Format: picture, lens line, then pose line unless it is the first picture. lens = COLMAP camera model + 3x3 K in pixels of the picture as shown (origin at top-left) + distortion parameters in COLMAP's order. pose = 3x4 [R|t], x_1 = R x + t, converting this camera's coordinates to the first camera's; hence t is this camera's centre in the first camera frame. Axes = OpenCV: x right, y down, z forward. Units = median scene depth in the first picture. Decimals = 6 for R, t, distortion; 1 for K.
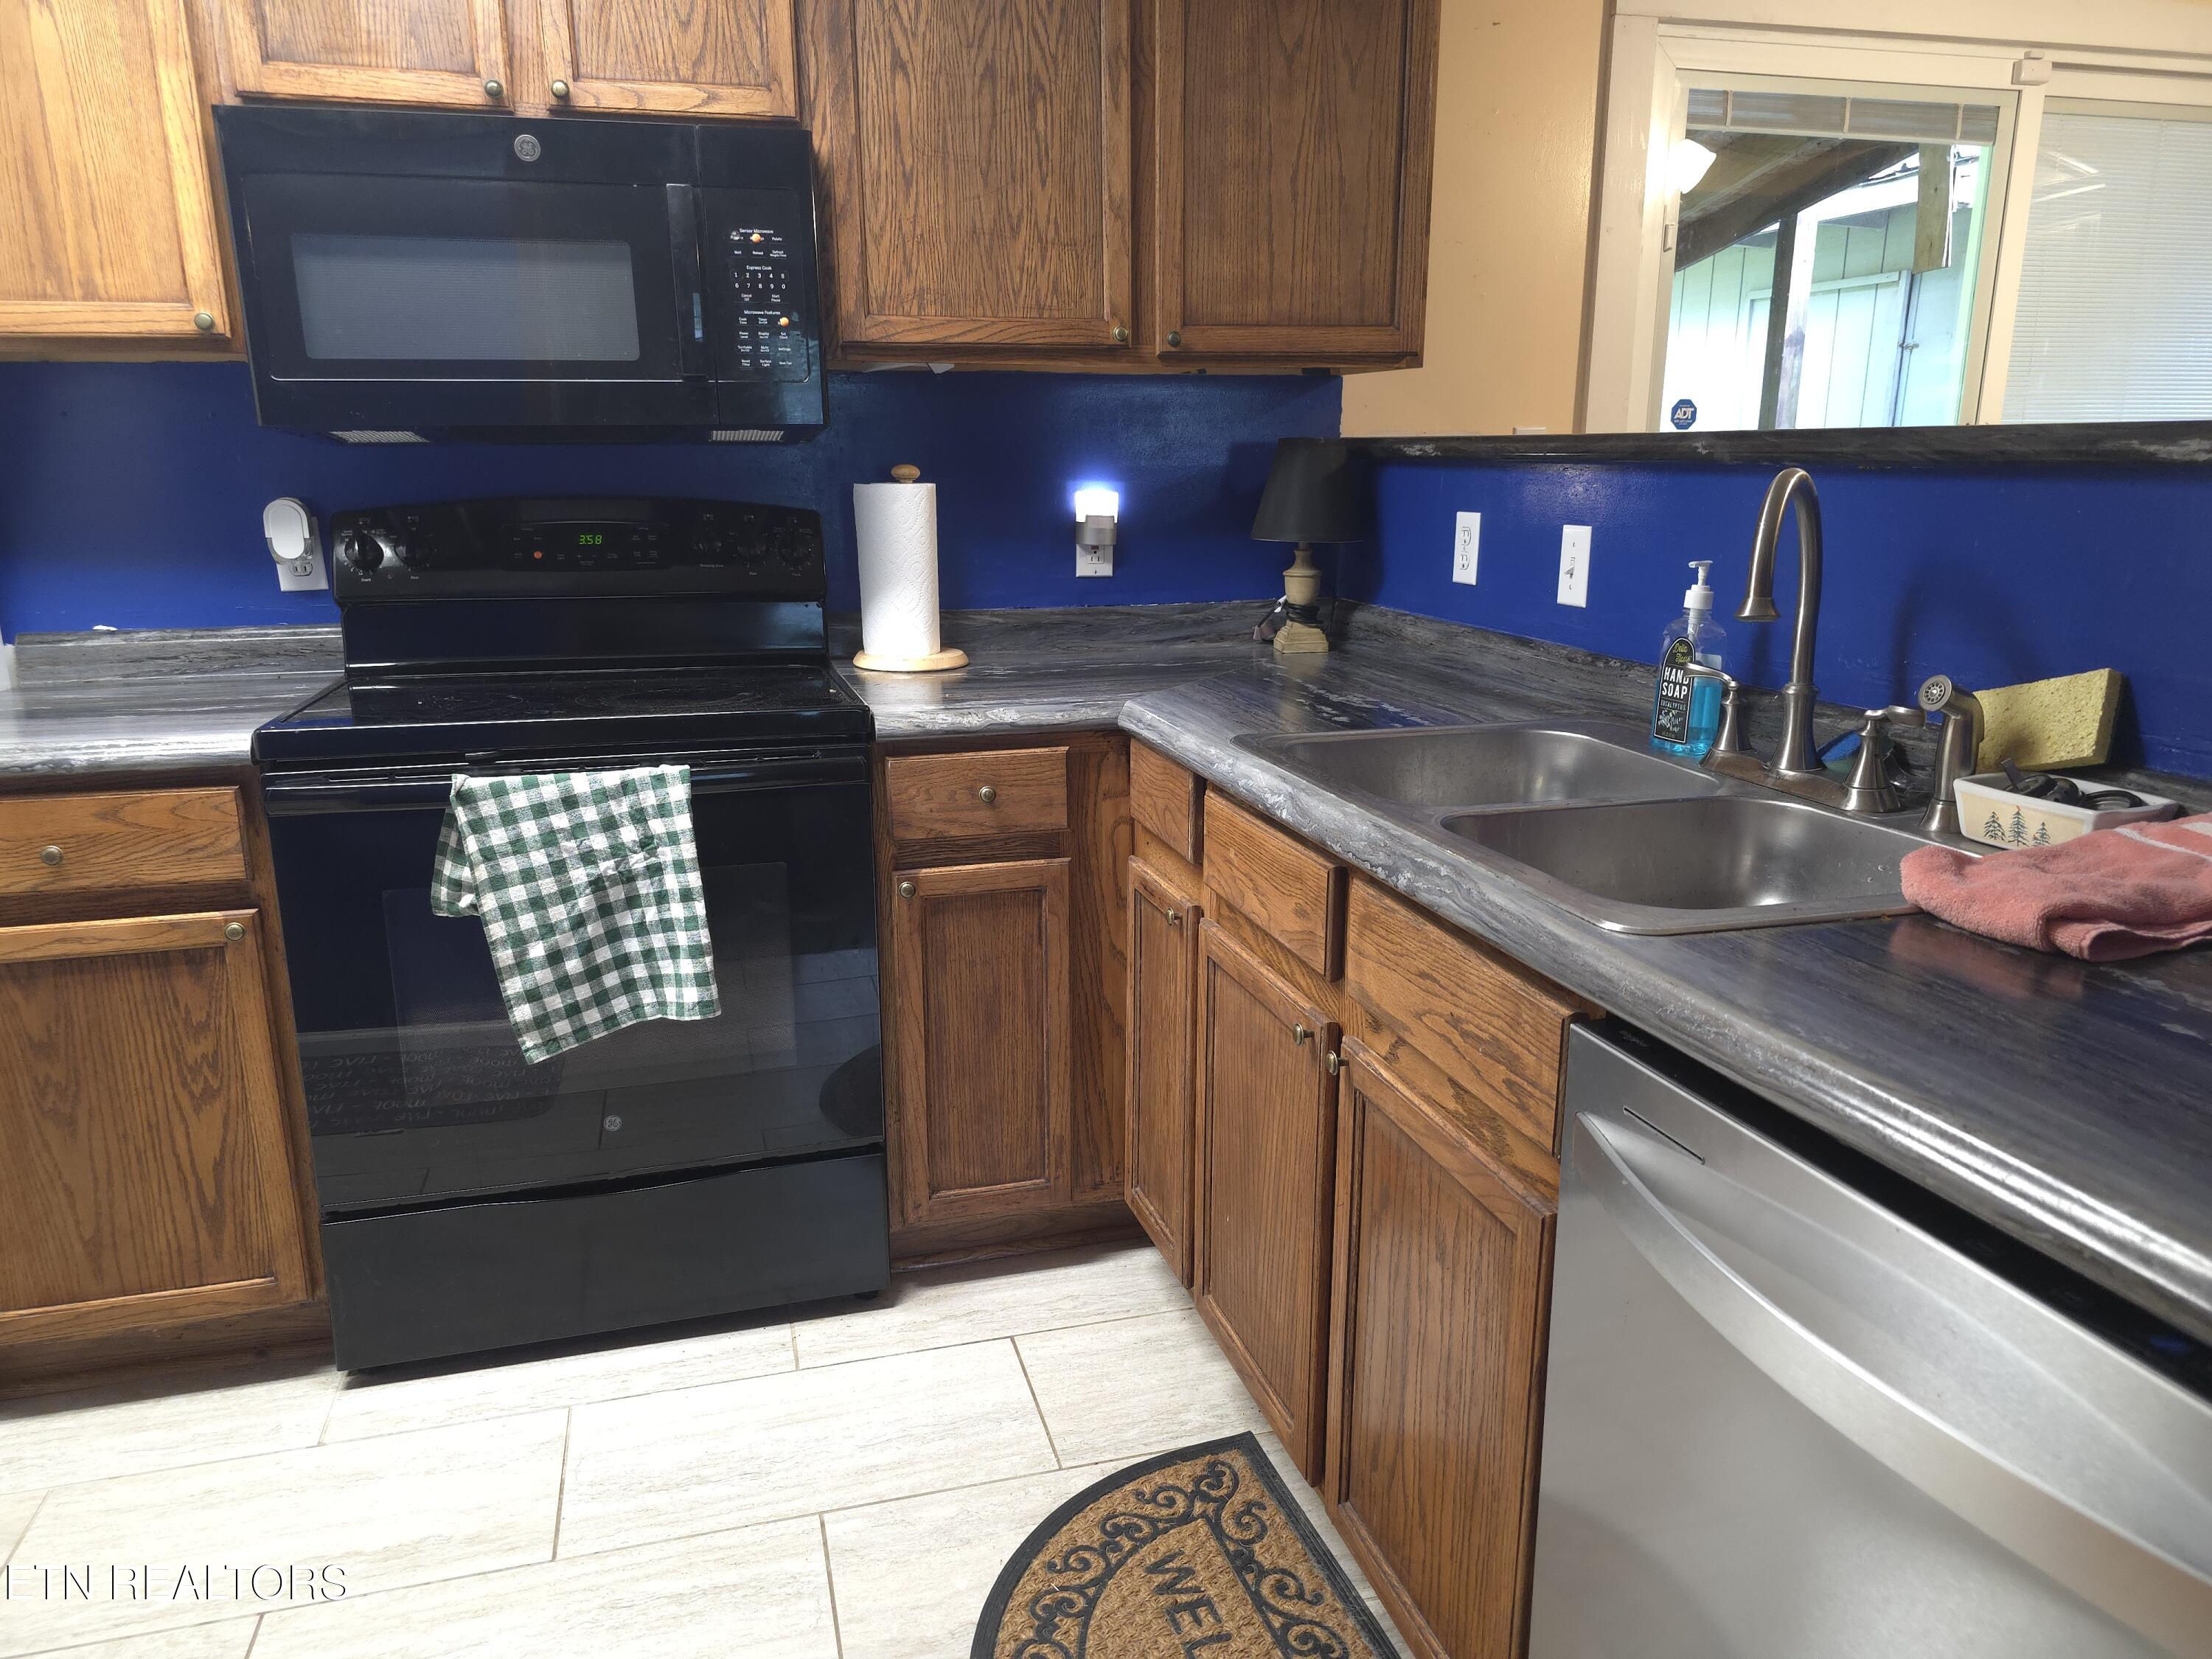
lens RADIAL K [[1486.1, 0, 1094.2], [0, 1486.1, 841.3], [0, 0, 1]] dist [0.047440, -0.033763]
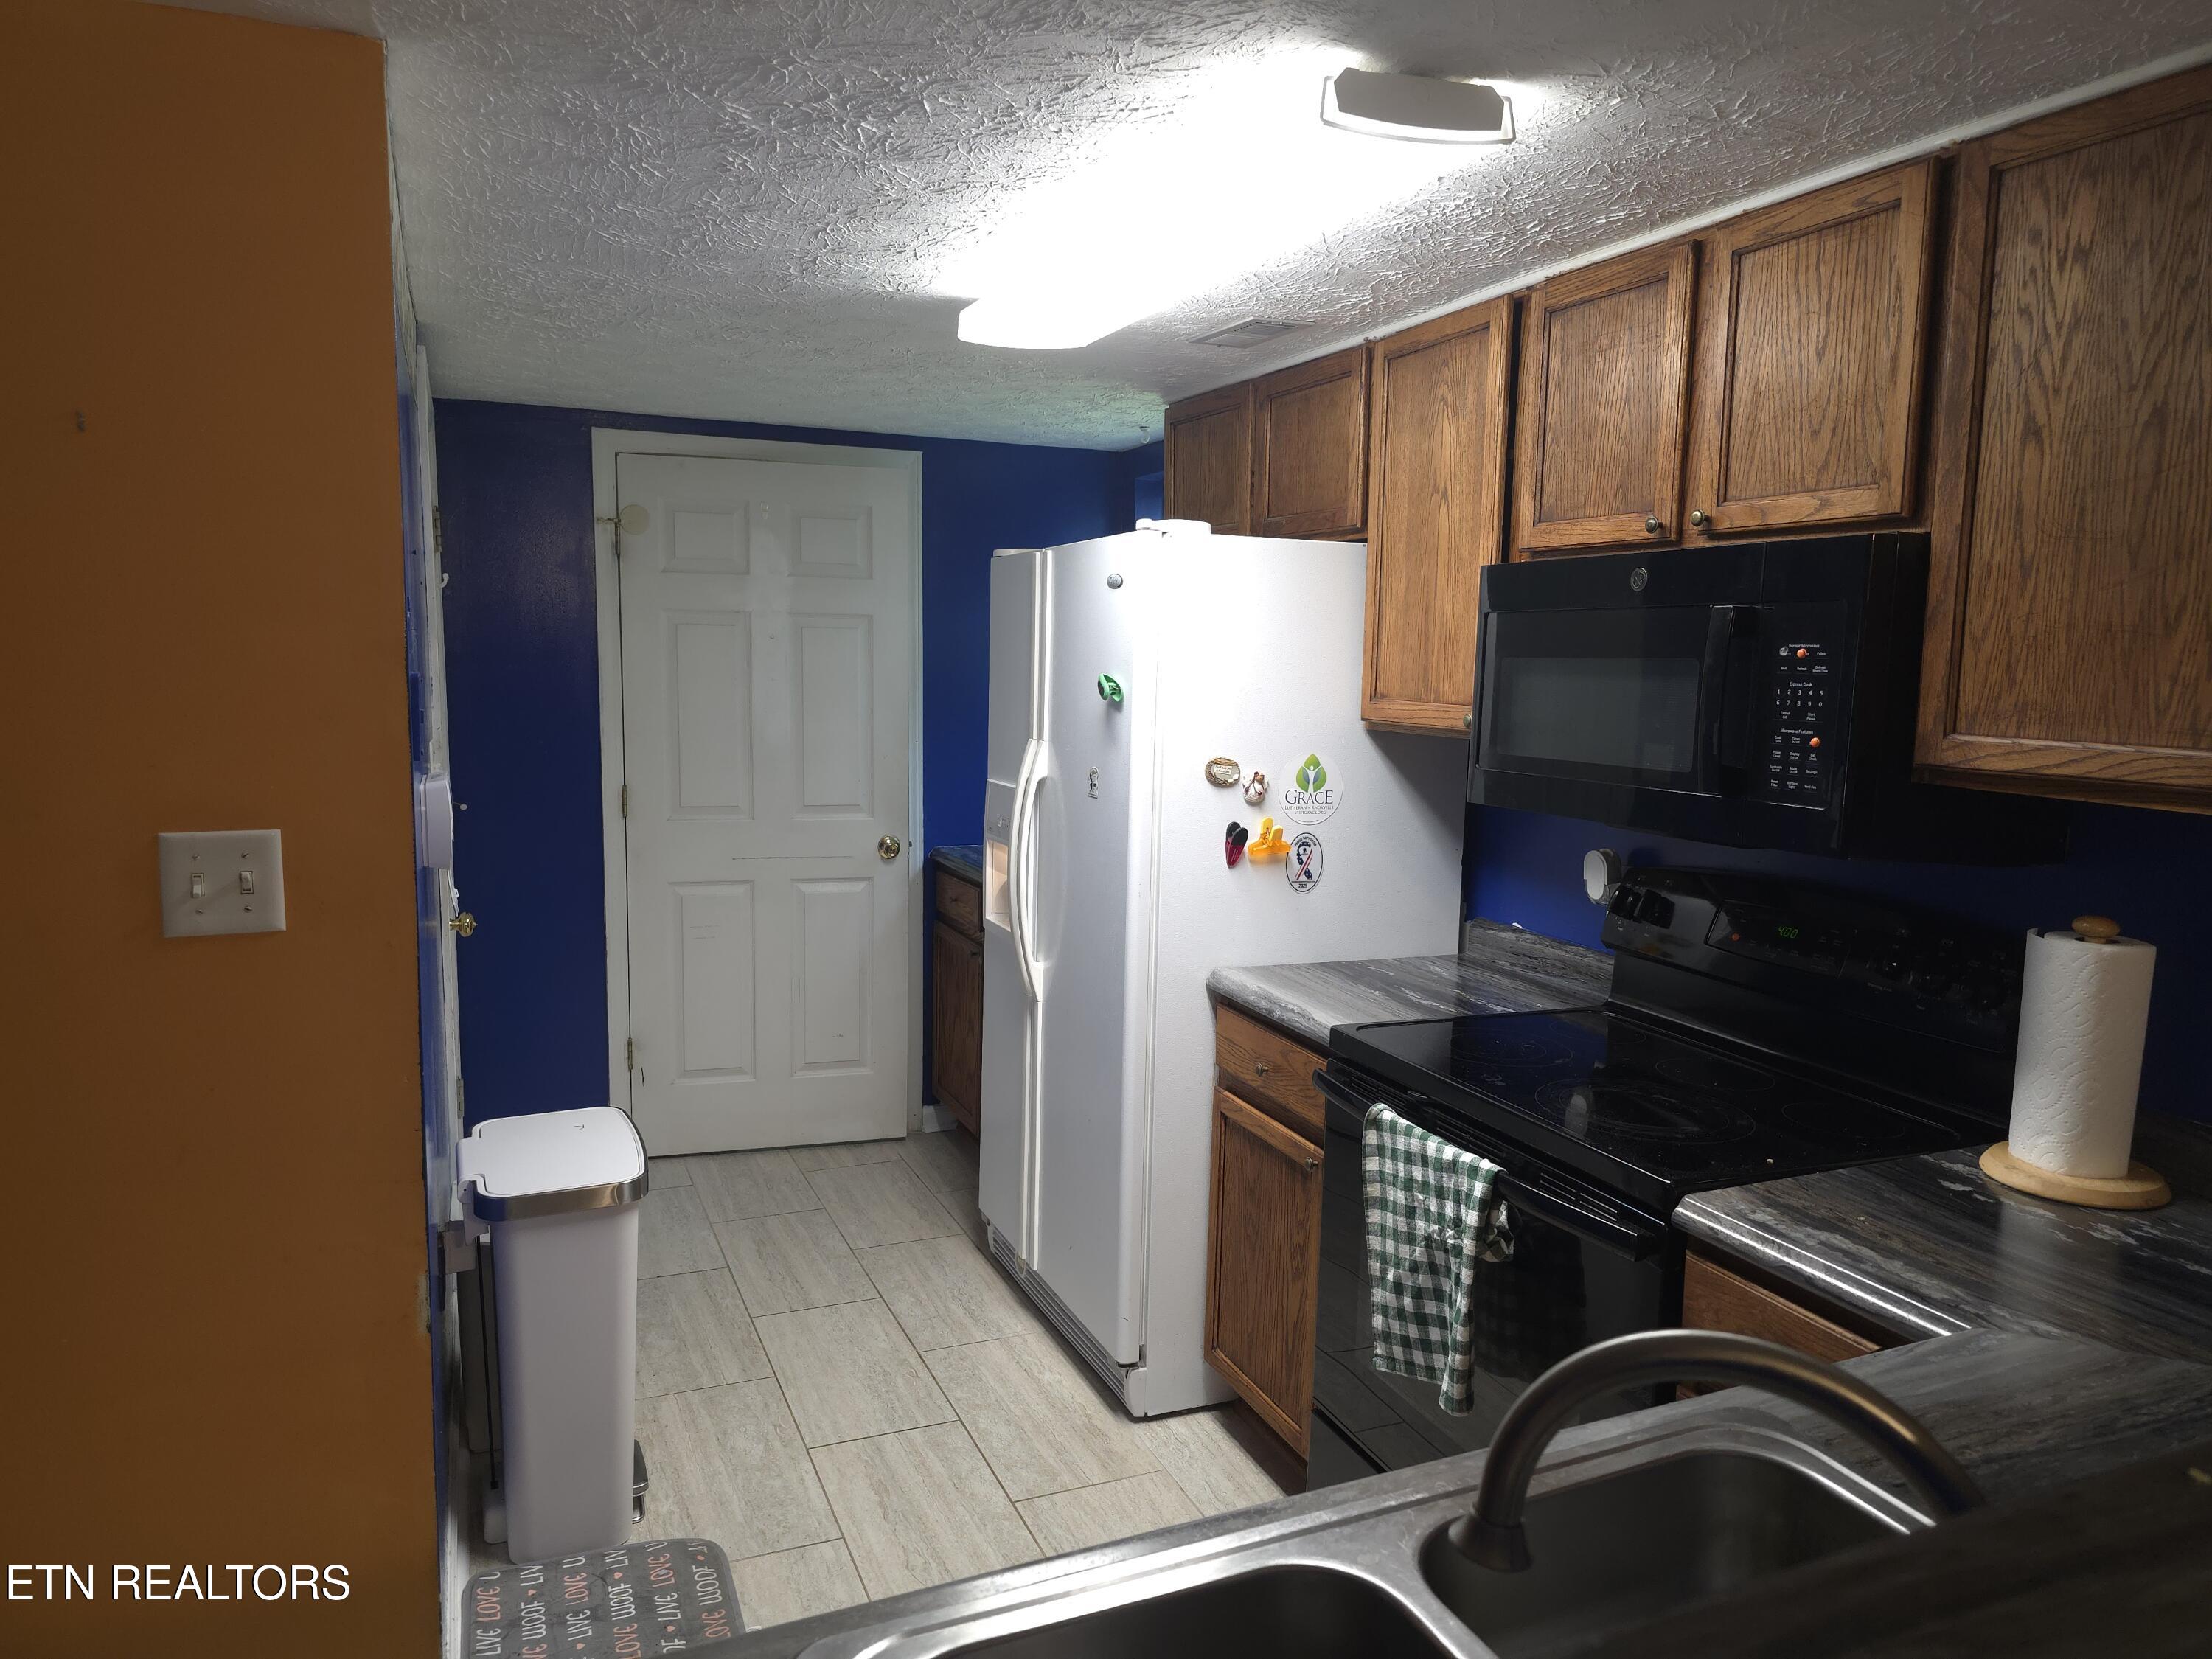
lens RADIAL K [[1486.1, 0, 1090.4], [0, 1486.1, 847.3], [0, 0, 1]] dist [0.047440, -0.033763]
pose [[0.136656, 0.141234, -0.980499, 0.630200], [-0.267244, 0.958343, 0.100796, -0.277320], [0.953890, 0.248259, 0.168707, 0.489566]]
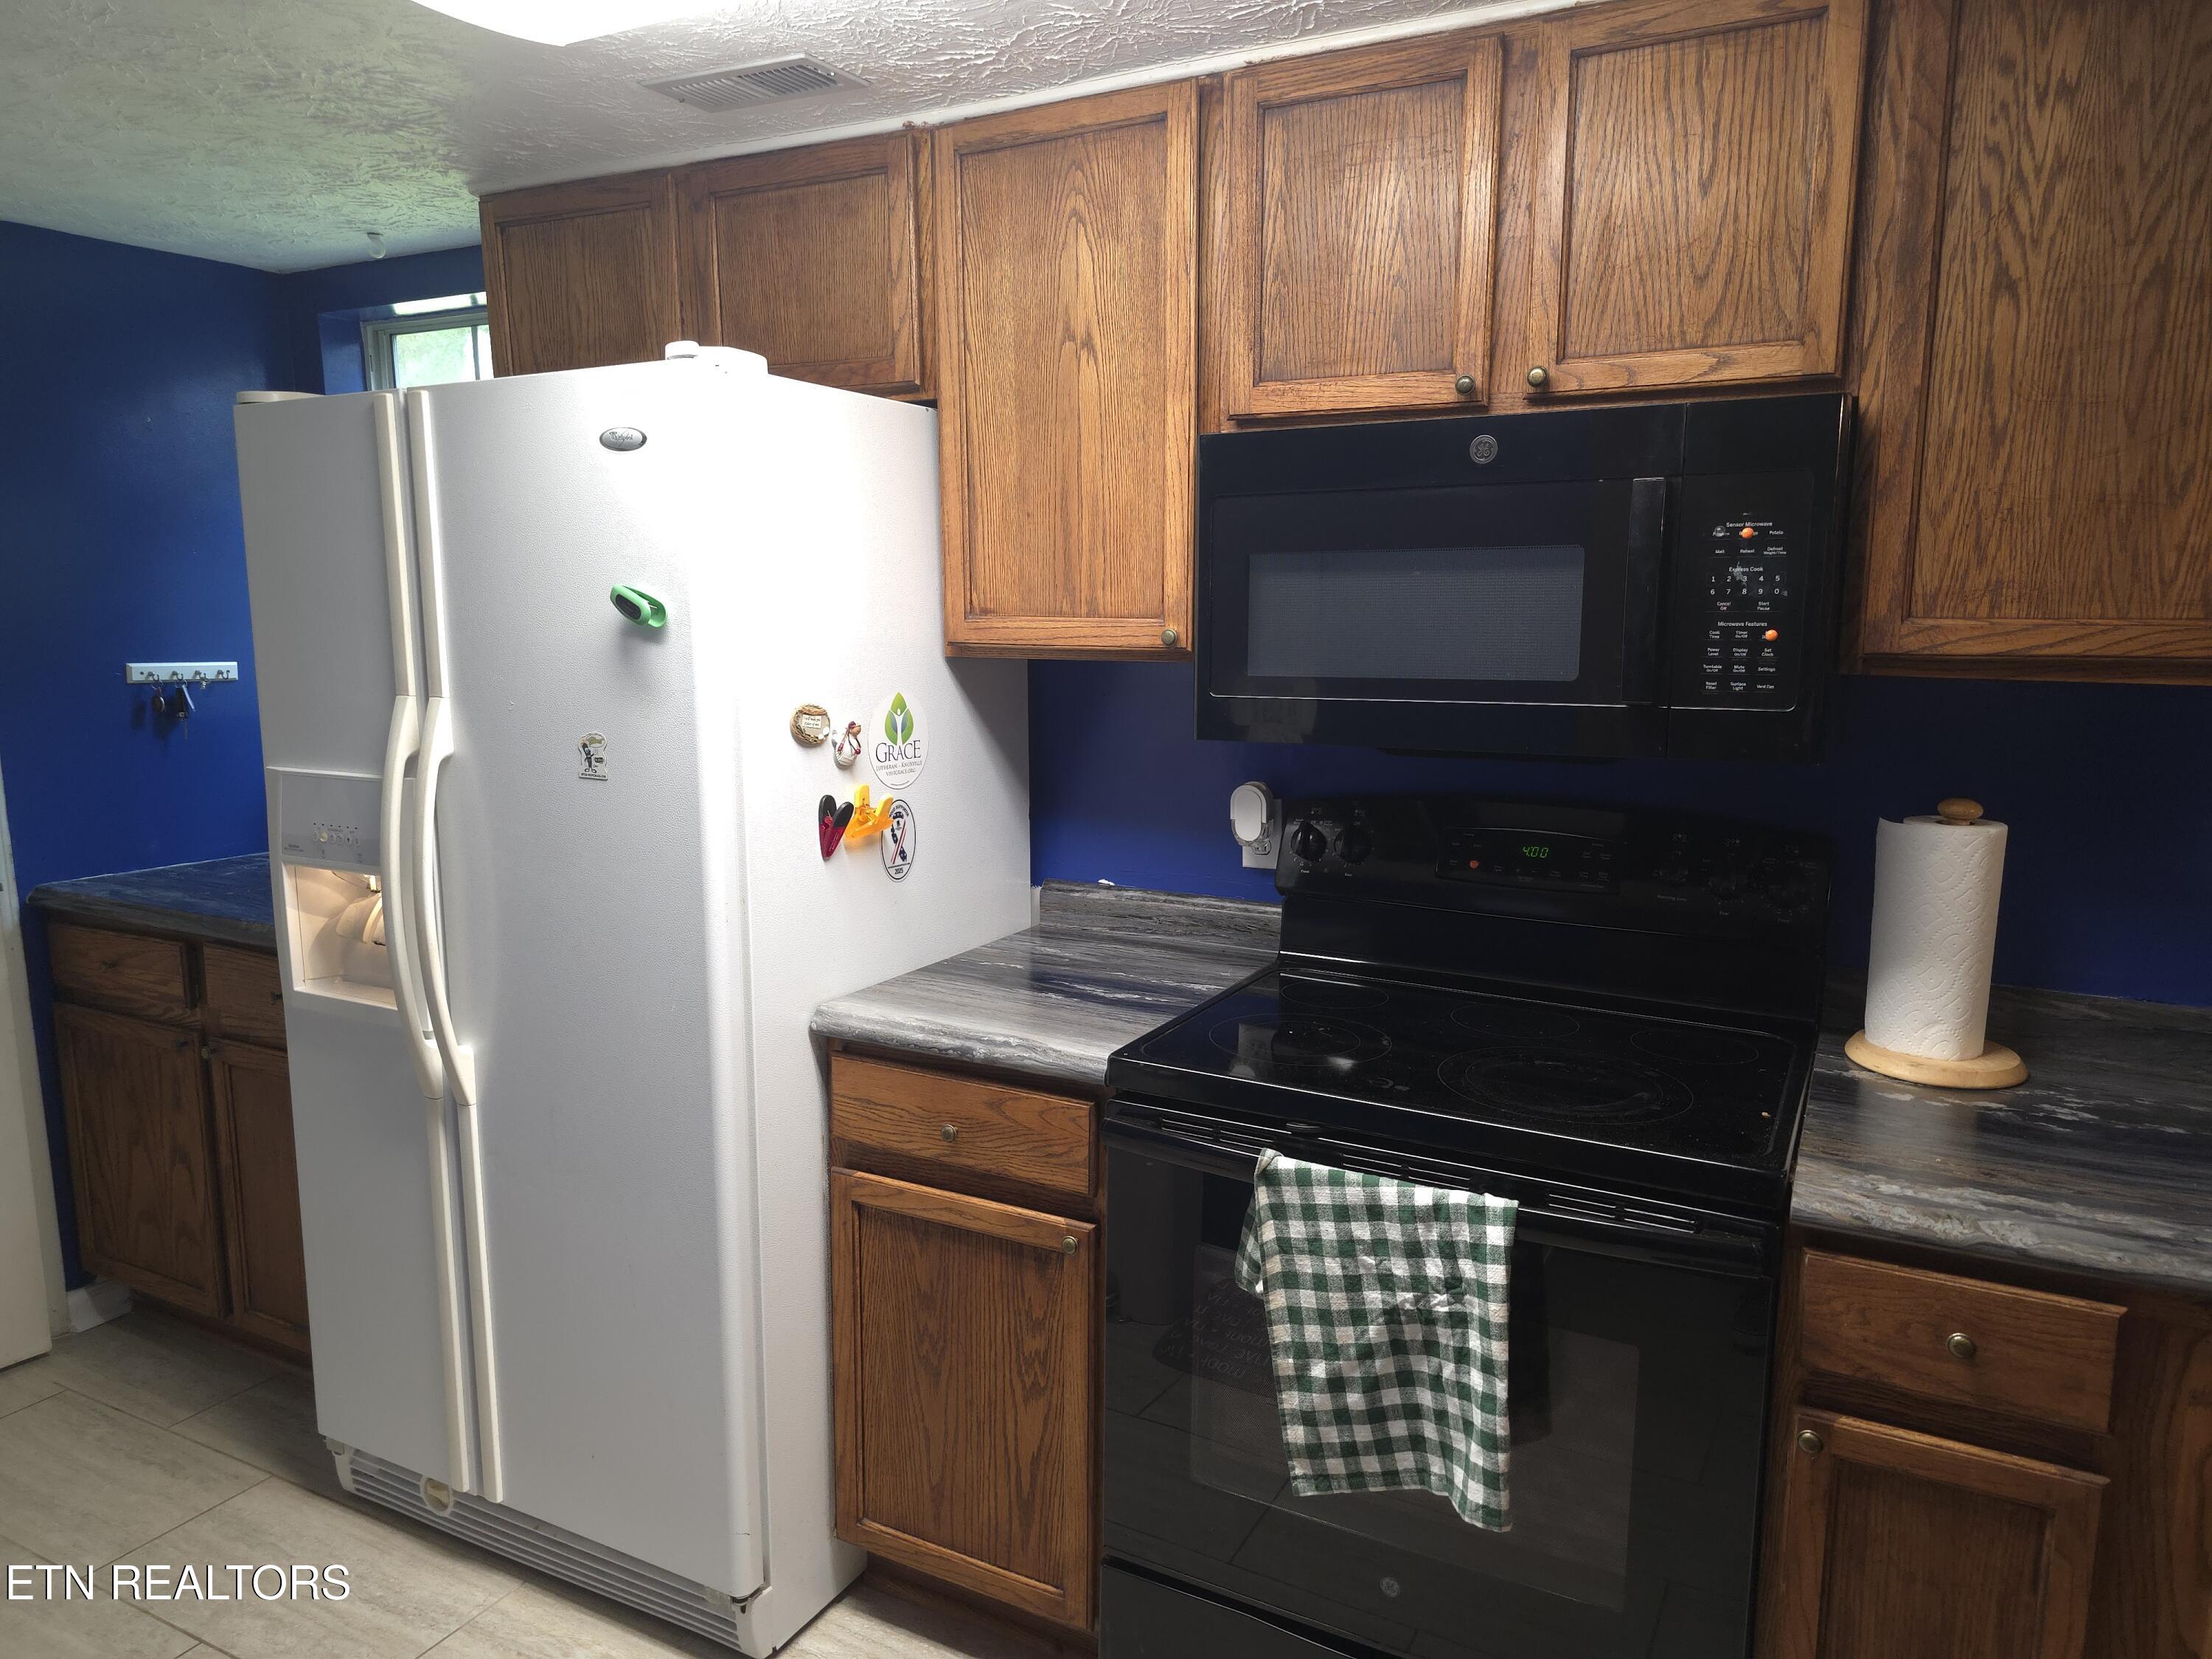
lens RADIAL K [[1486.1, 0, 1127.1], [0, 1486.1, 839.7], [0, 0, 1]] dist [0.047440, -0.033763]
pose [[0.737127, 0.119266, -0.665146, 0.075137], [-0.175613, 0.984292, -0.018126, -0.181770], [0.652537, 0.130169, 0.746493, 0.240681]]
